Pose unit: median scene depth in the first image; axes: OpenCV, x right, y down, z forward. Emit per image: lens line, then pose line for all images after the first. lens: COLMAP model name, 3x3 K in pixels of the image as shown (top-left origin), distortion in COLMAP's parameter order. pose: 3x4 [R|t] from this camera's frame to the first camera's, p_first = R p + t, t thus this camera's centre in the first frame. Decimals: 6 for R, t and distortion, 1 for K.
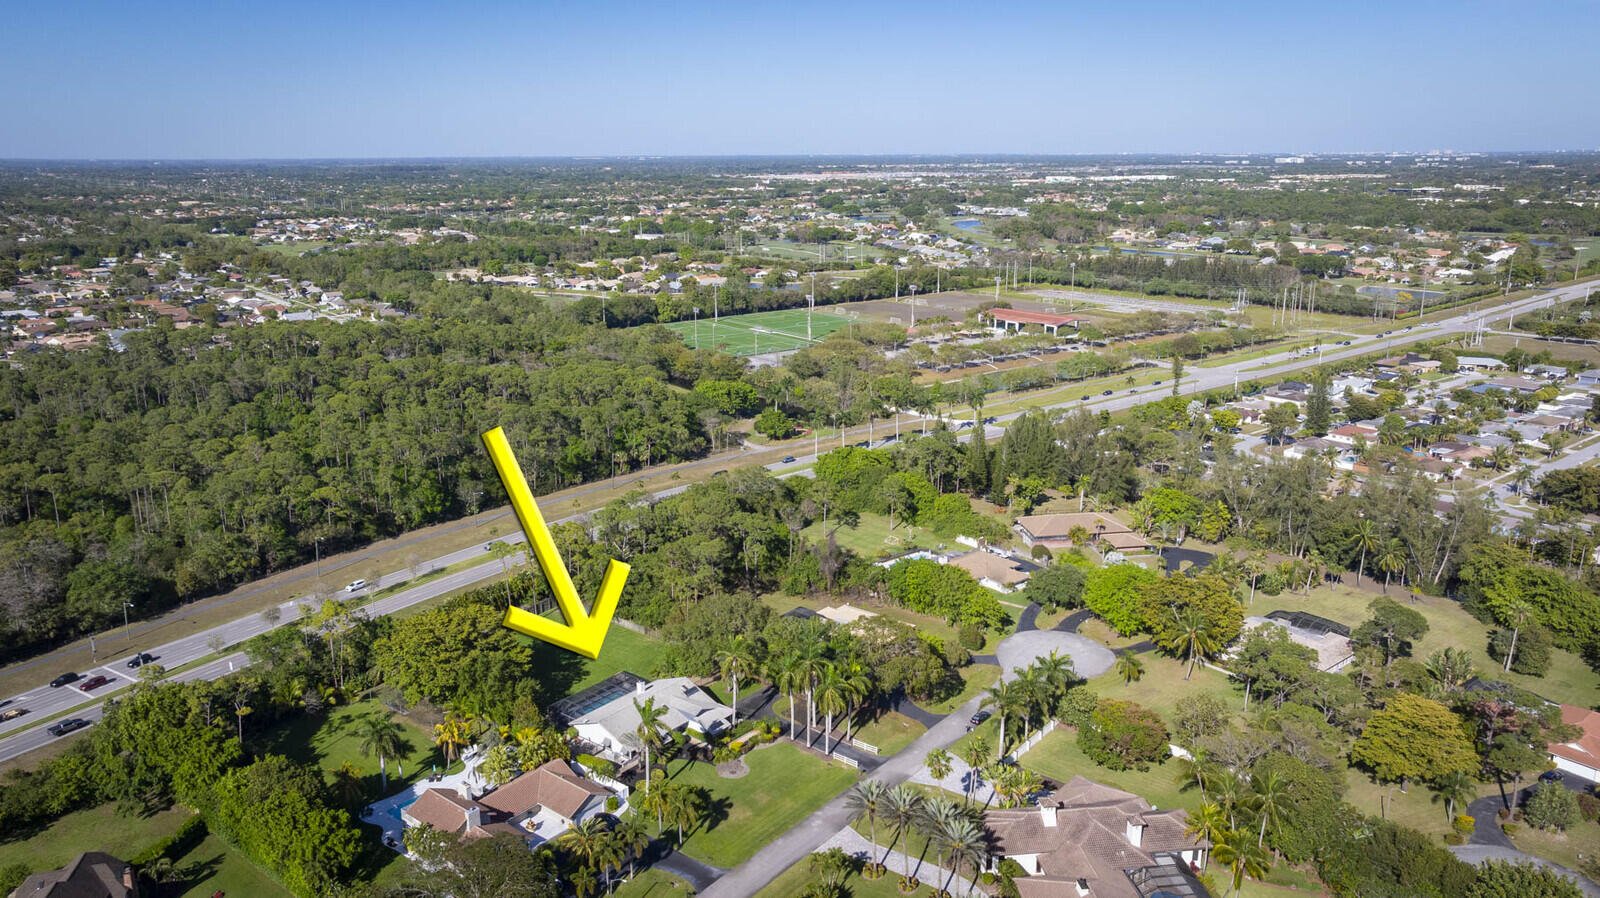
lens RADIAL K [[1113.9, 0, 800.0], [0, 1113.9, 449.0], [0, 0, 1]] dist [-0.008166, 0.008572]
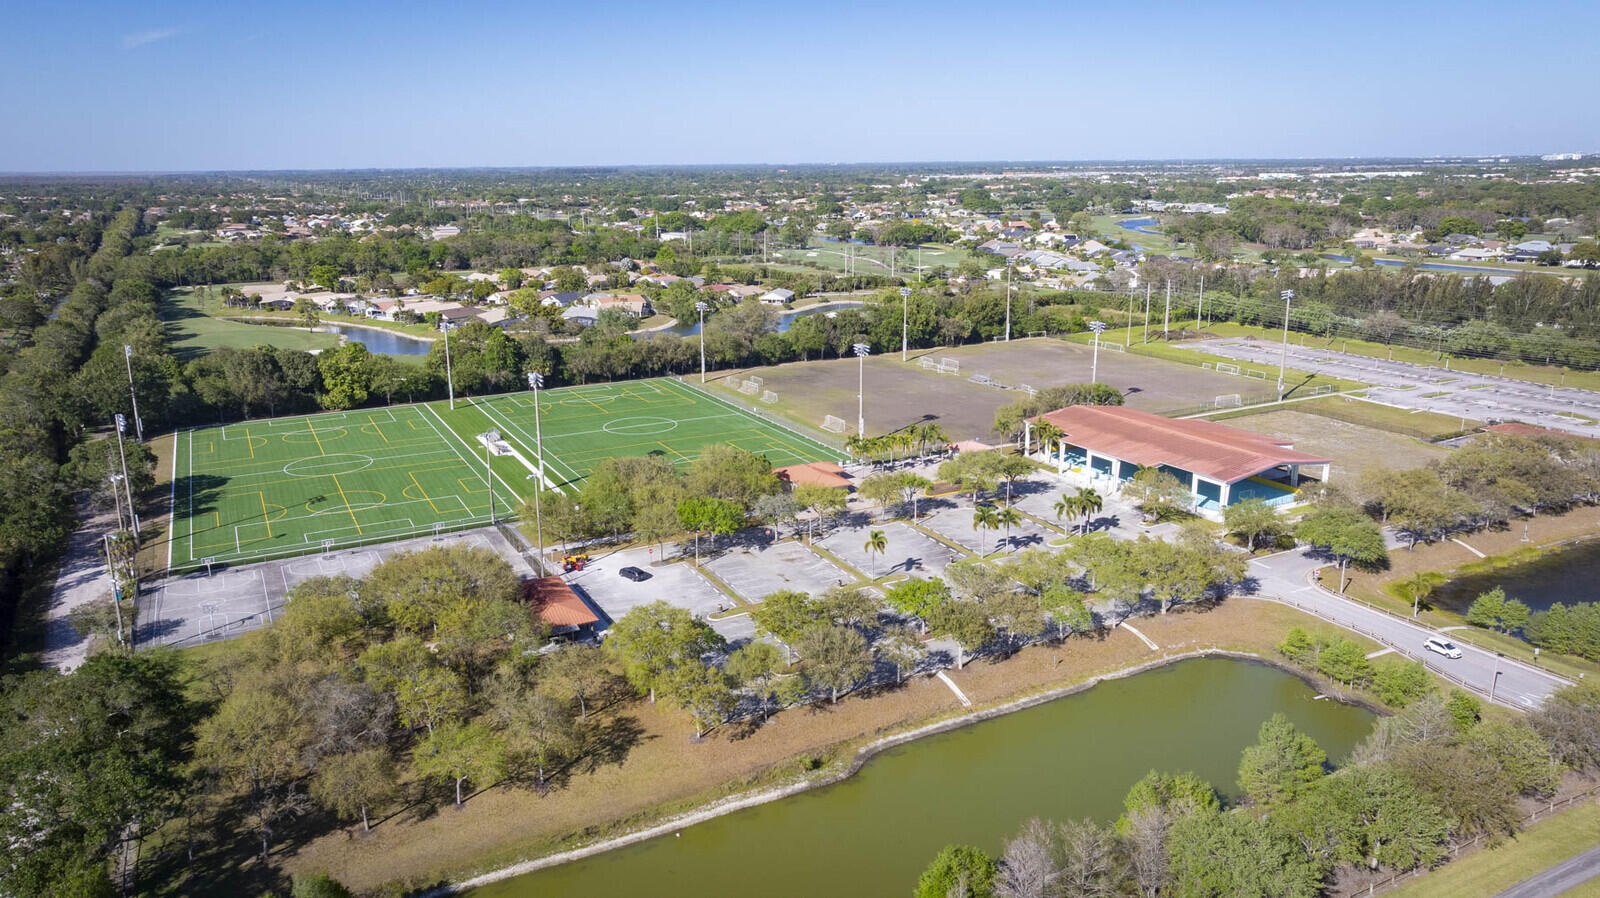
lens RADIAL K [[1113.9, 0, 800.0], [0, 1113.9, 449.0], [0, 0, 1]] dist [-0.008166, 0.008572]
pose [[0.985121, 0.038138, -0.167575, 0.103831], [-0.039098, 0.999232, -0.002433, -0.075277], [0.167353, 0.008949, 0.985856, 0.422953]]
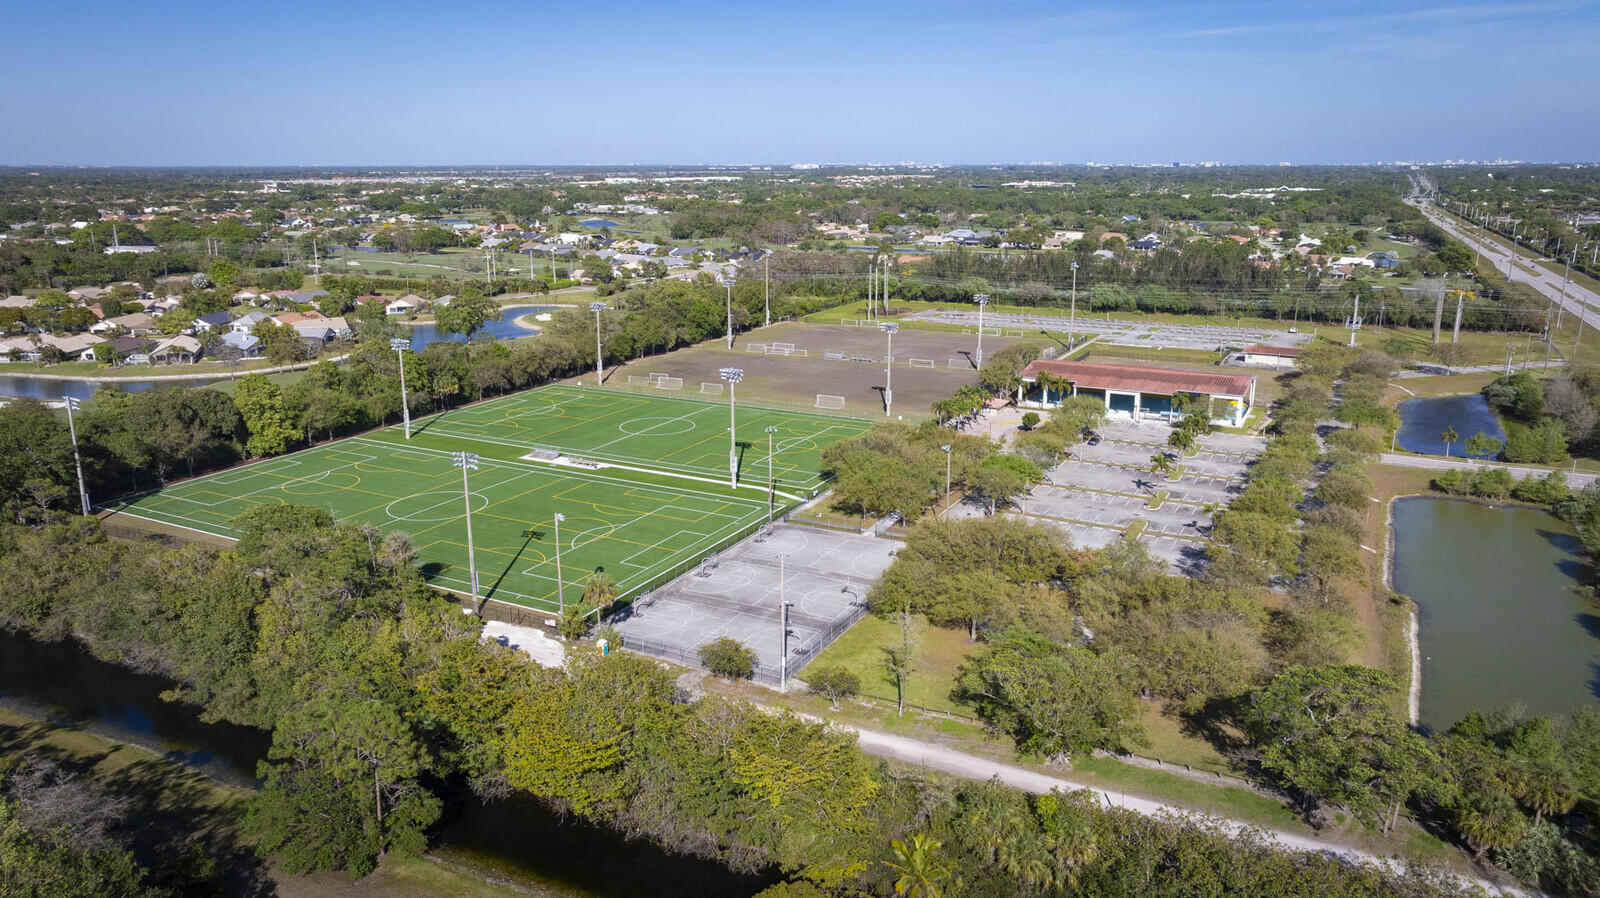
lens RADIAL K [[1109.7, 0, 800.0], [0, 1109.7, 449.0], [0, 0, 1]] dist [-0.055868, 0.088725]
pose [[0.910374, -0.098671, 0.401850, -0.078176], [0.101851, 0.994708, 0.013503, -0.074719], [-0.401055, 0.028636, 0.915606, 0.429642]]
